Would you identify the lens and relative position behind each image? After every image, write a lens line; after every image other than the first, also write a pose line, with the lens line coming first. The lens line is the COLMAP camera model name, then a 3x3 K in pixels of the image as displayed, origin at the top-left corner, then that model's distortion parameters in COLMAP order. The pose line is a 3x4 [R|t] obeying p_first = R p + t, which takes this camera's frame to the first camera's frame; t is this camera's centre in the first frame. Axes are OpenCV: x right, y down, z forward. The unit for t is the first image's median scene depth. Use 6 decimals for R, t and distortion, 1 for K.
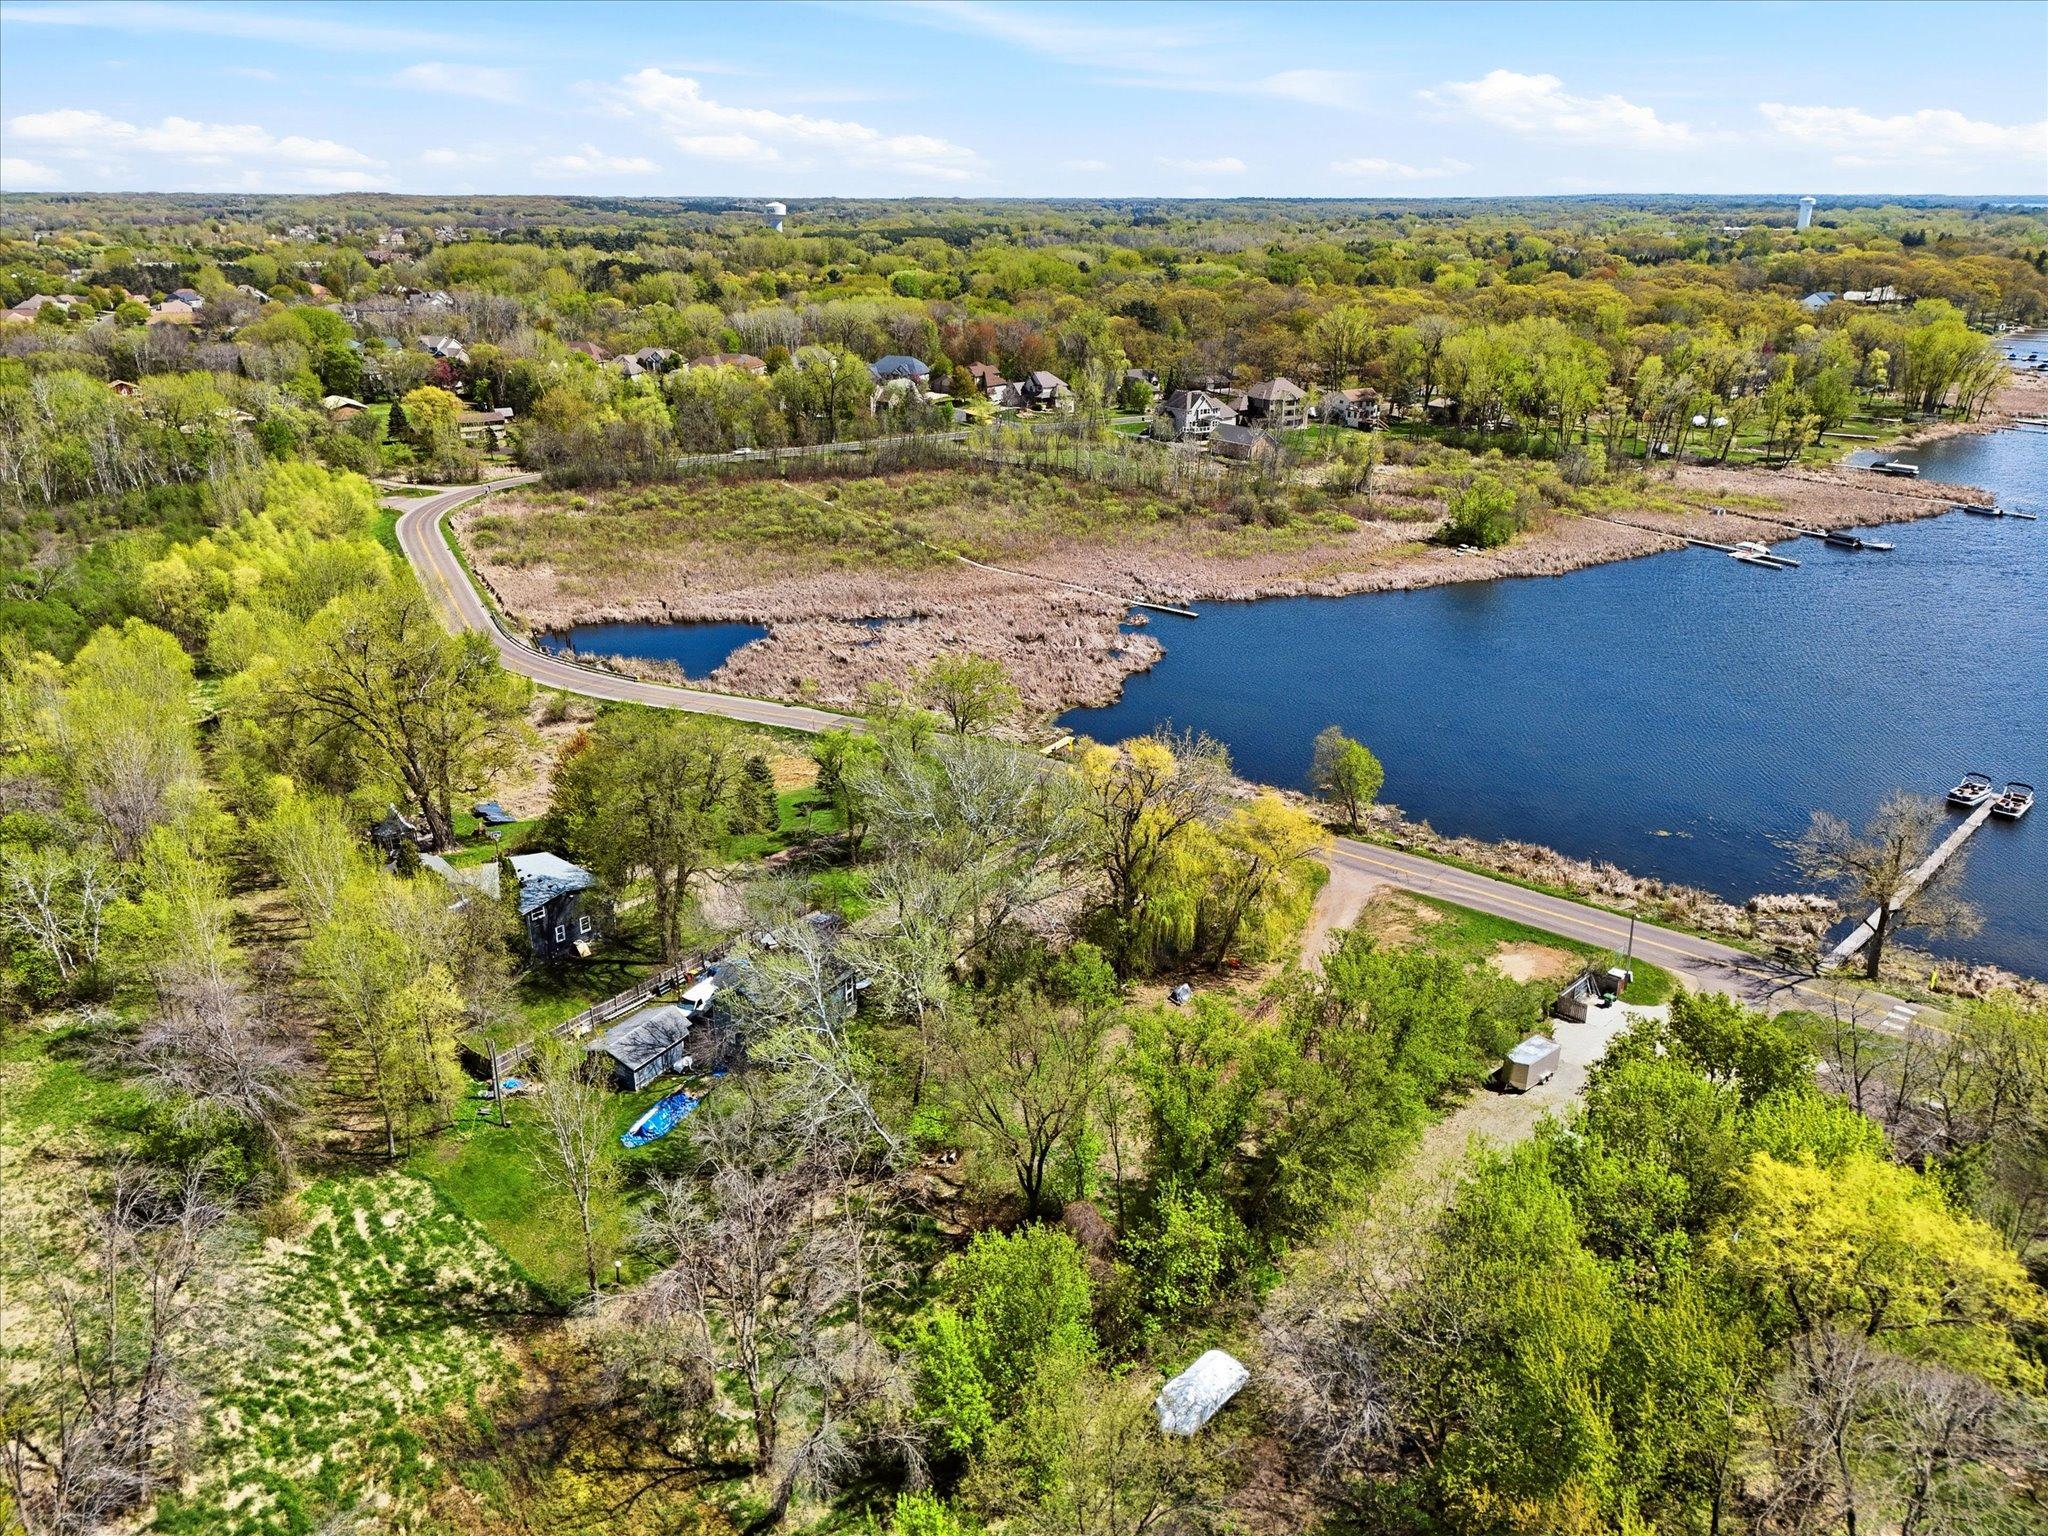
lens RADIAL K [[1497.0, 0, 1028.6], [0, 1497.0, 758.3], [0, 0, 1]] dist [0.078063, -0.072310]
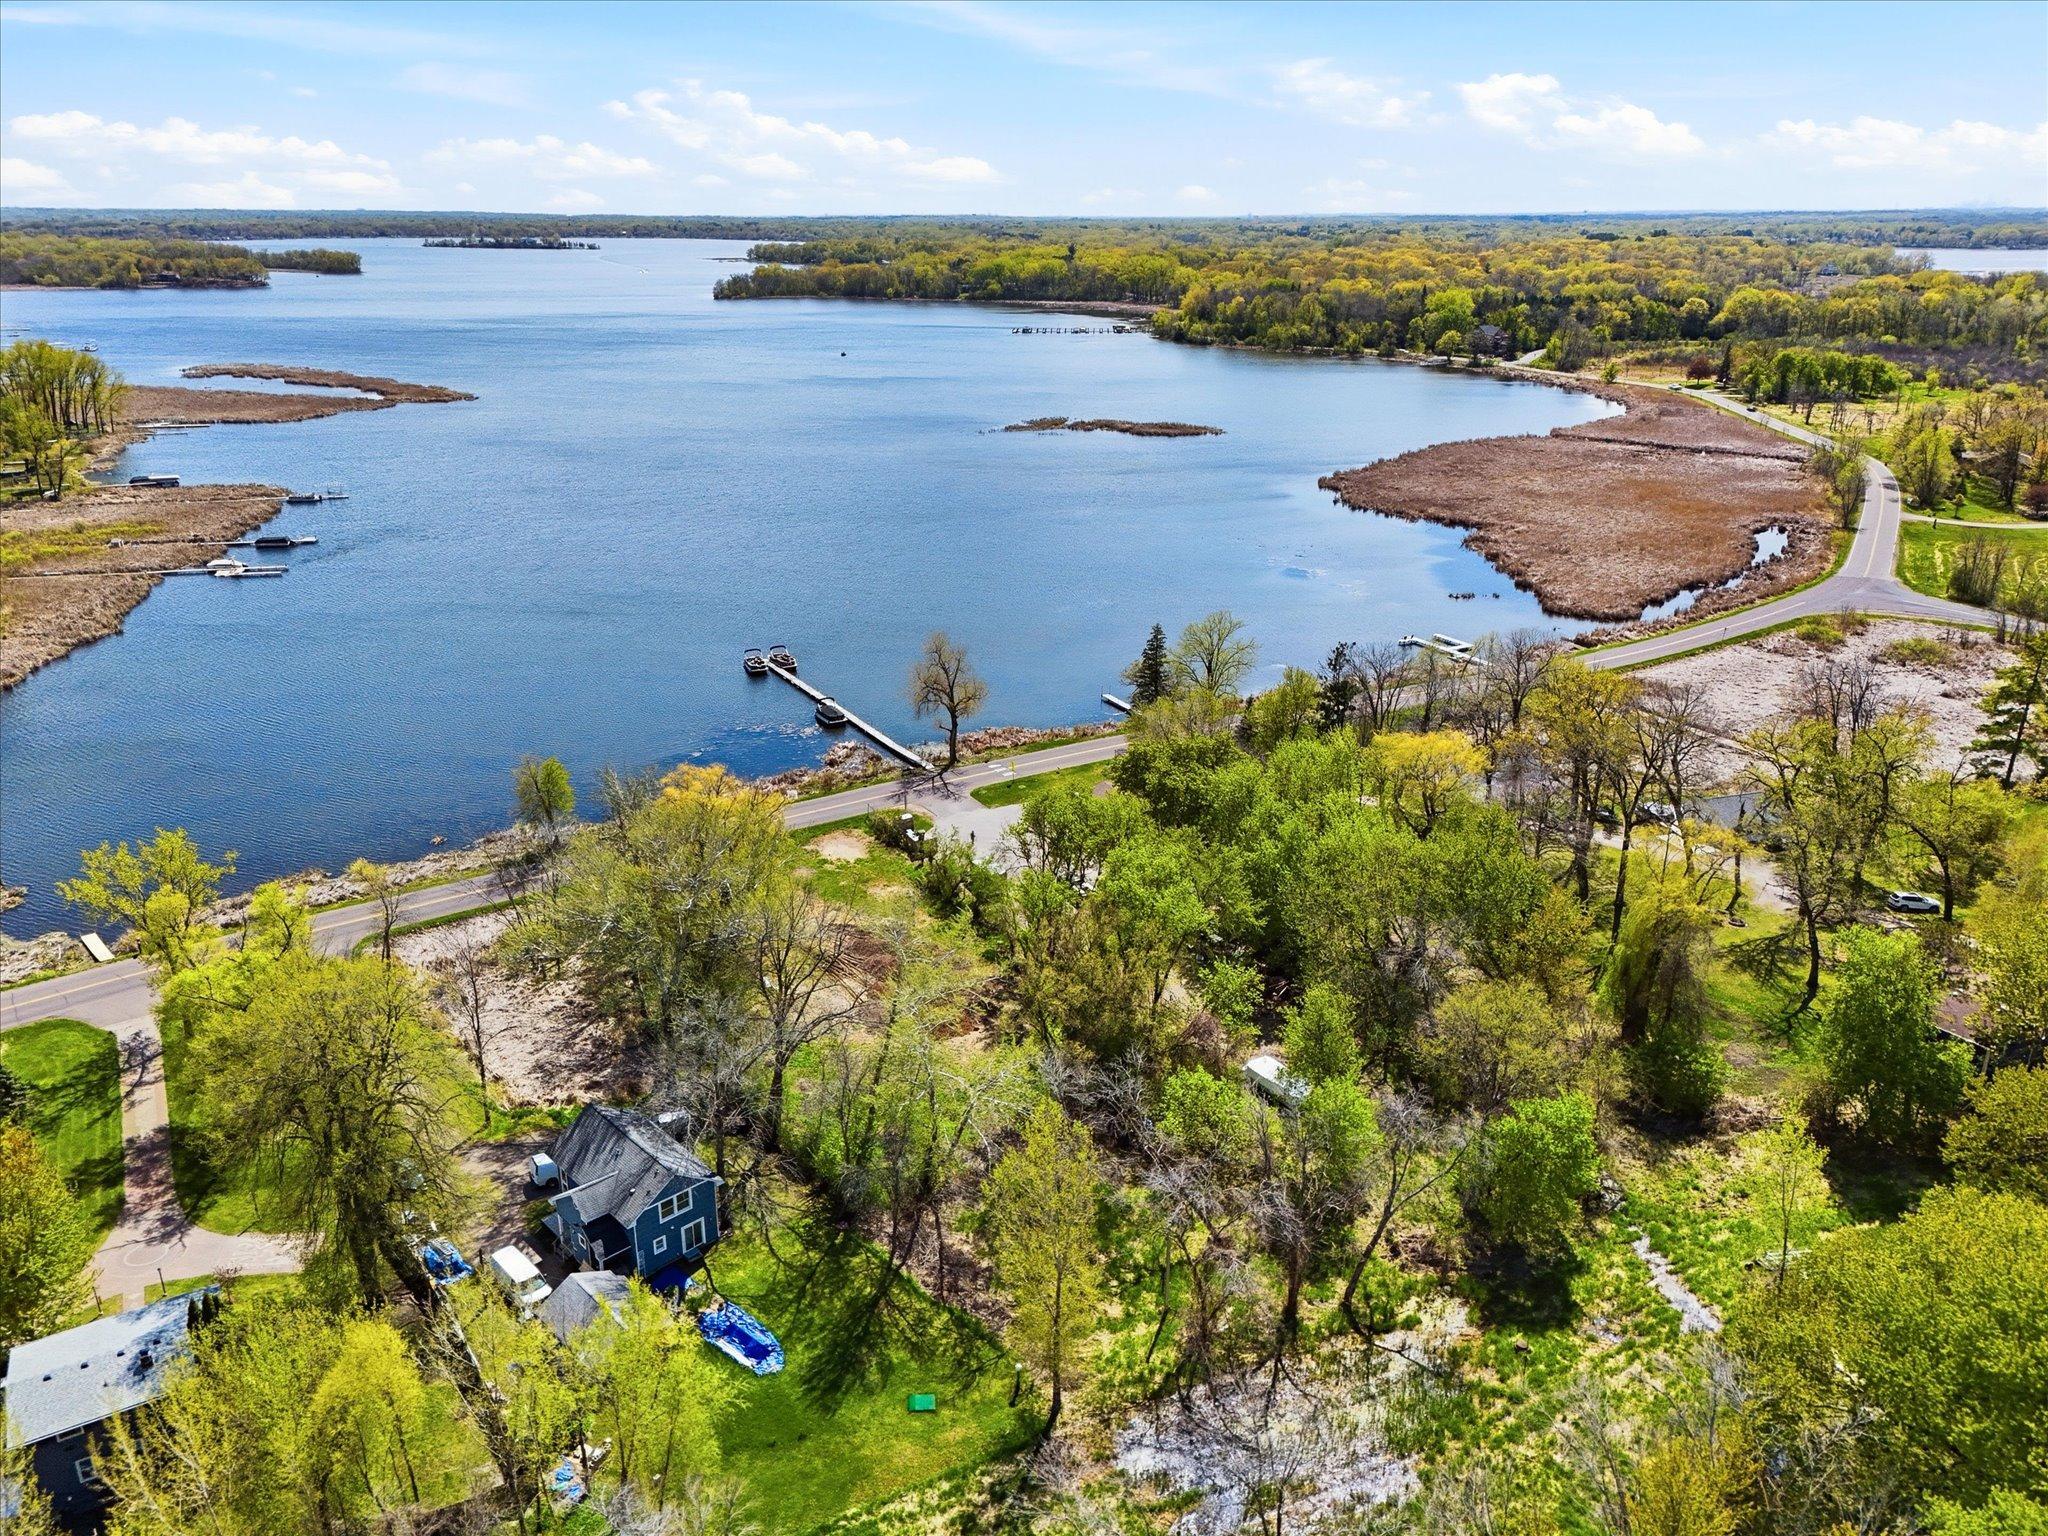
lens RADIAL K [[1497.0, 0, 1023.9], [0, 1497.0, 785.9], [0, 0, 1]] dist [0.078063, -0.072310]
pose [[0.282864, -0.343052, 0.895714, -0.500819], [0.337259, 0.909792, 0.241938, -0.110372], [-0.897911, 0.233652, 0.373045, 0.288160]]
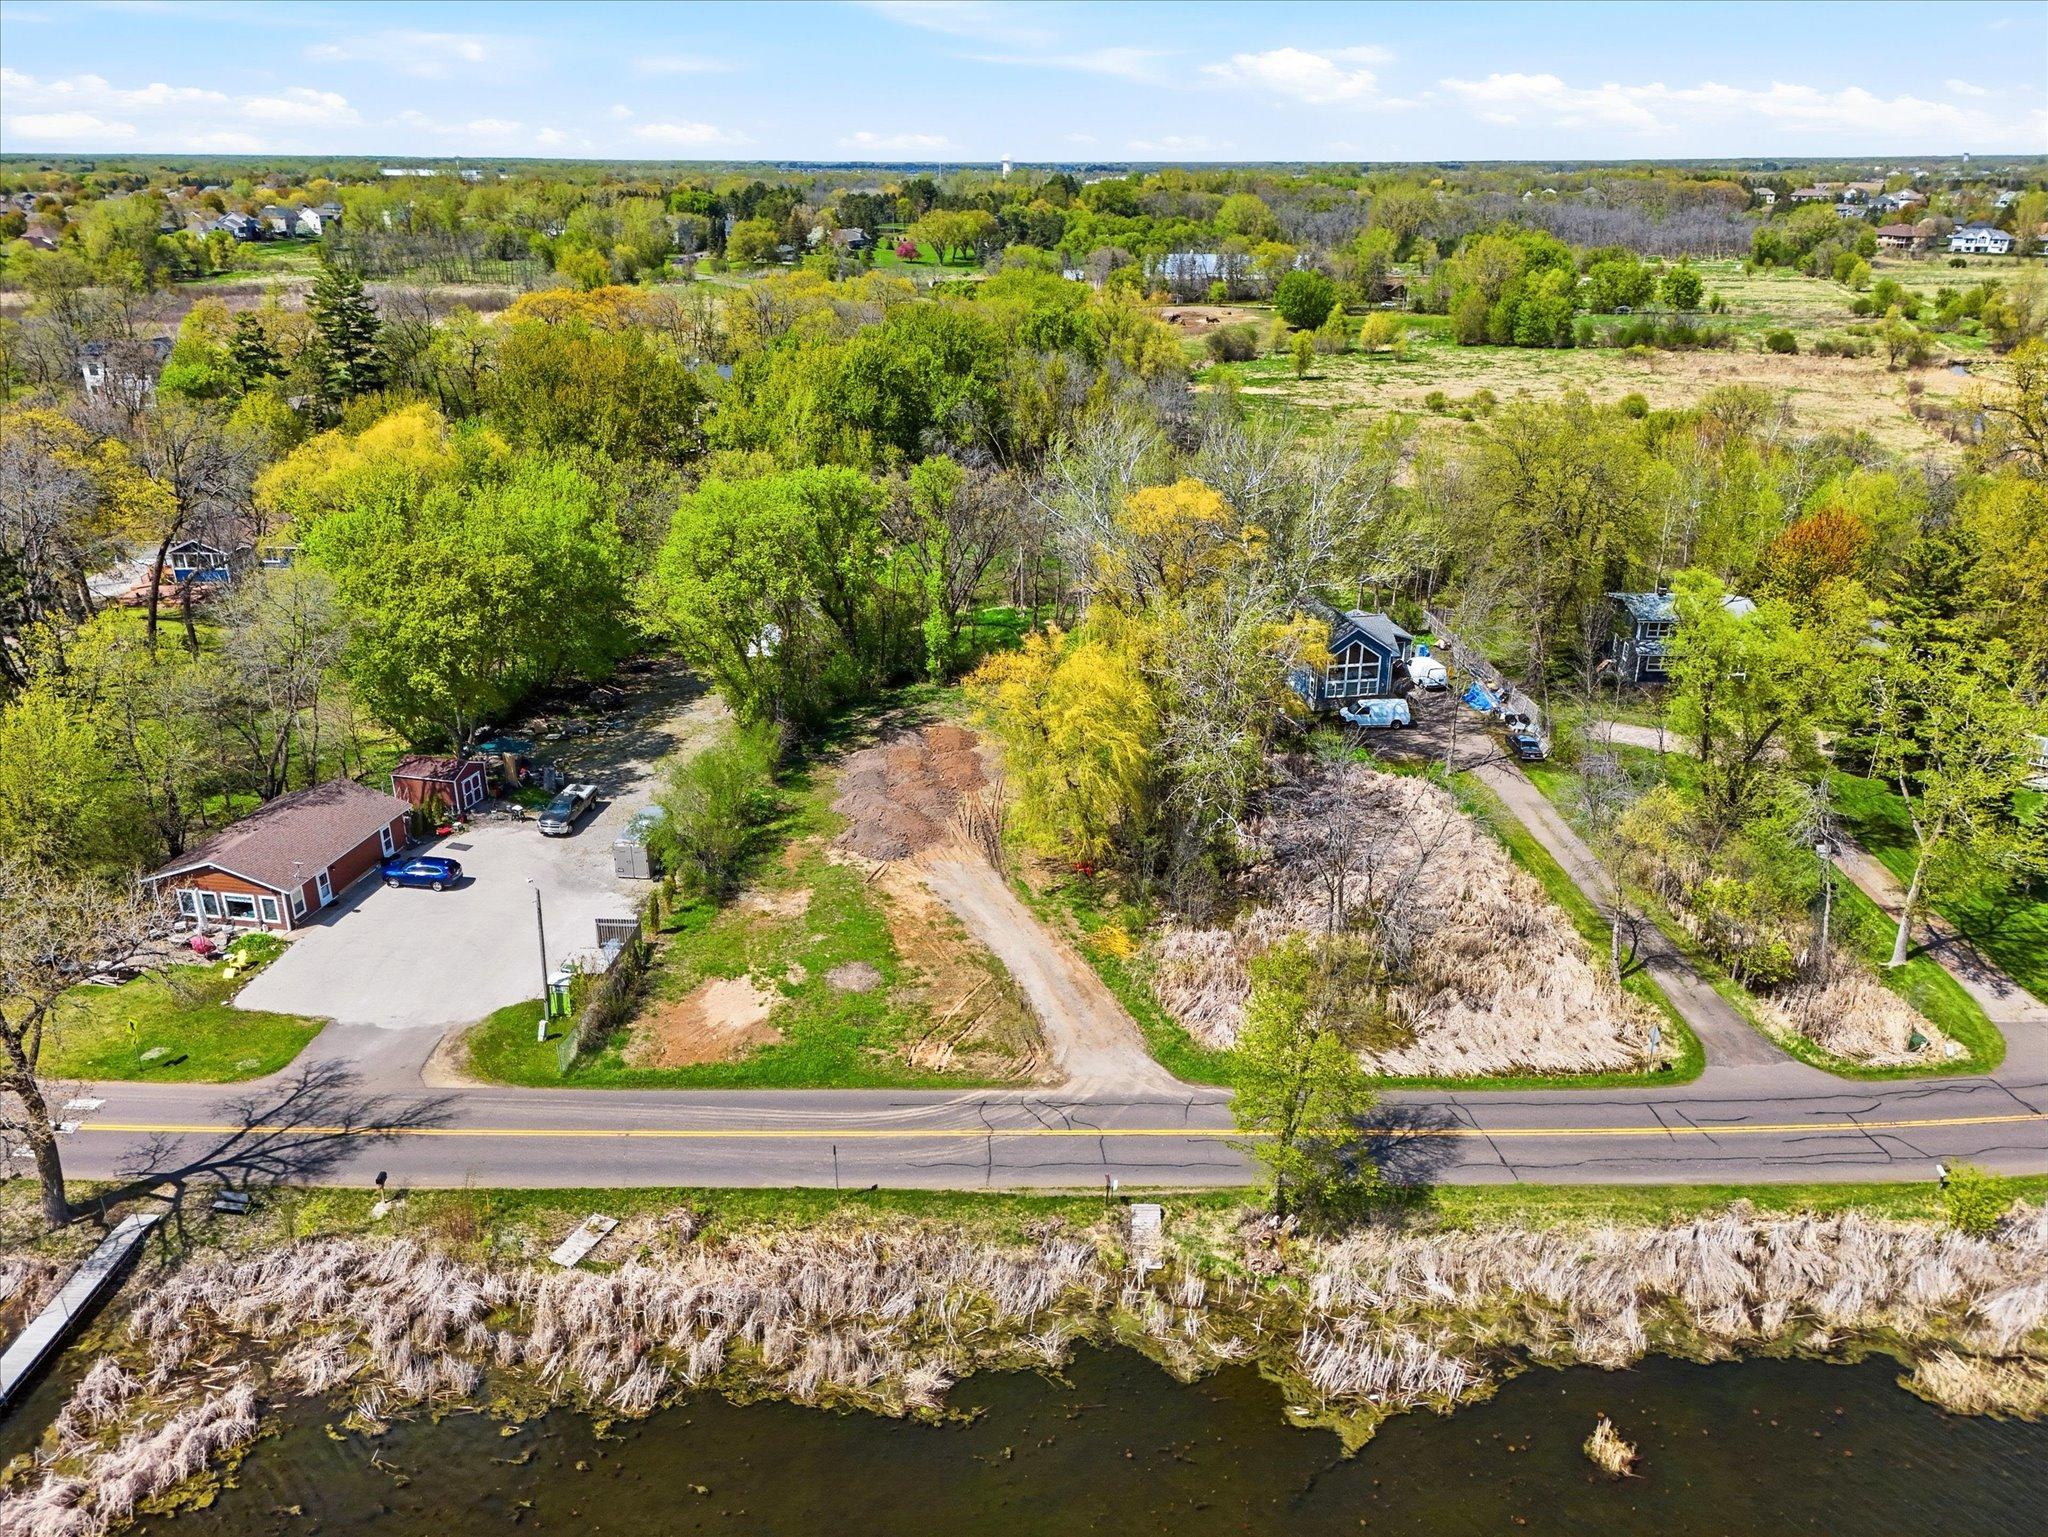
lens RADIAL K [[1497.0, 0, 1033.7], [0, 1497.0, 733.2], [0, 0, 1]] dist [0.078063, -0.072310]
pose [[-0.761397, 0.230063, -0.606091, 0.399747], [-0.227743, 0.780402, 0.582329, -0.219395], [0.606967, 0.581416, -0.541800, 0.943475]]
